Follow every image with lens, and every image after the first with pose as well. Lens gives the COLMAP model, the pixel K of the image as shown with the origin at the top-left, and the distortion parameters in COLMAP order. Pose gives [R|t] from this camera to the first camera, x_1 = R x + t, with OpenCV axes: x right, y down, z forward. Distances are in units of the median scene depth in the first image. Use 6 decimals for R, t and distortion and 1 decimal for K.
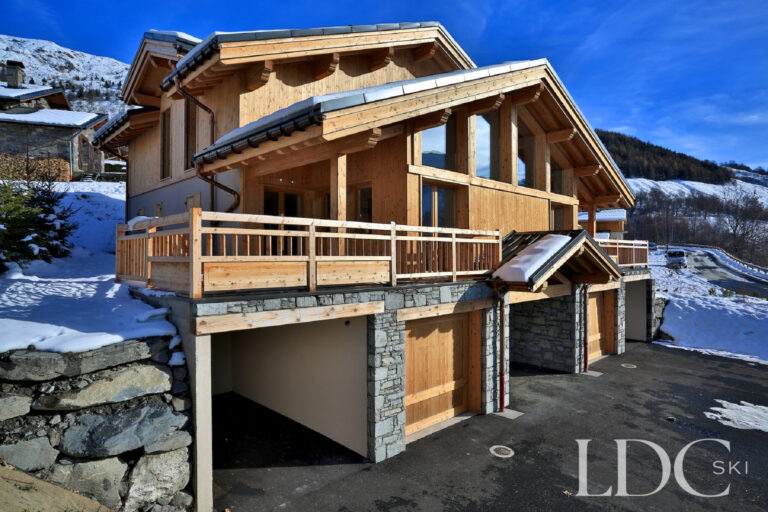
lens RADIAL K [[453.6, 0, 384.0], [0, 453.6, 256.0], [0, 0, 1]] dist [-0.002660, 0.000020]
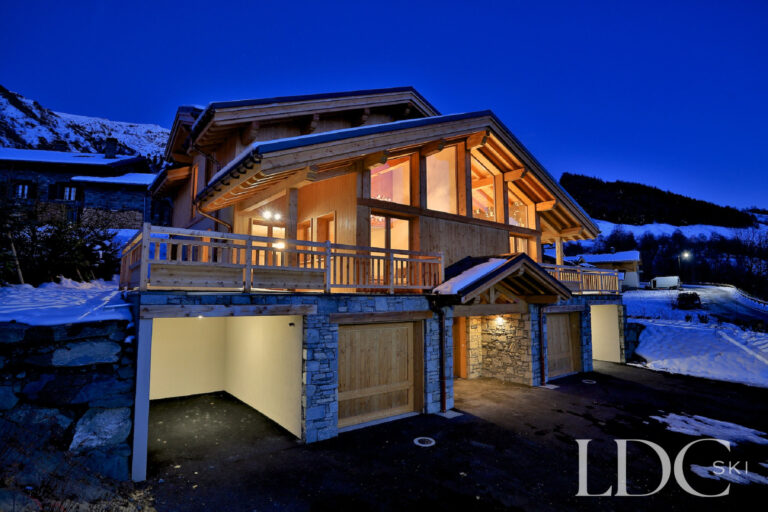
lens RADIAL K [[406.5, 0, 384.0], [0, 406.5, 256.0], [0, 0, 1]] dist [-0.020402, 0.002154]
pose [[0.994293, -0.009227, -0.106284, 0.218664], [-0.001772, 0.994687, -0.102931, 0.060765], [0.106669, 0.102532, 0.988994, -0.044134]]
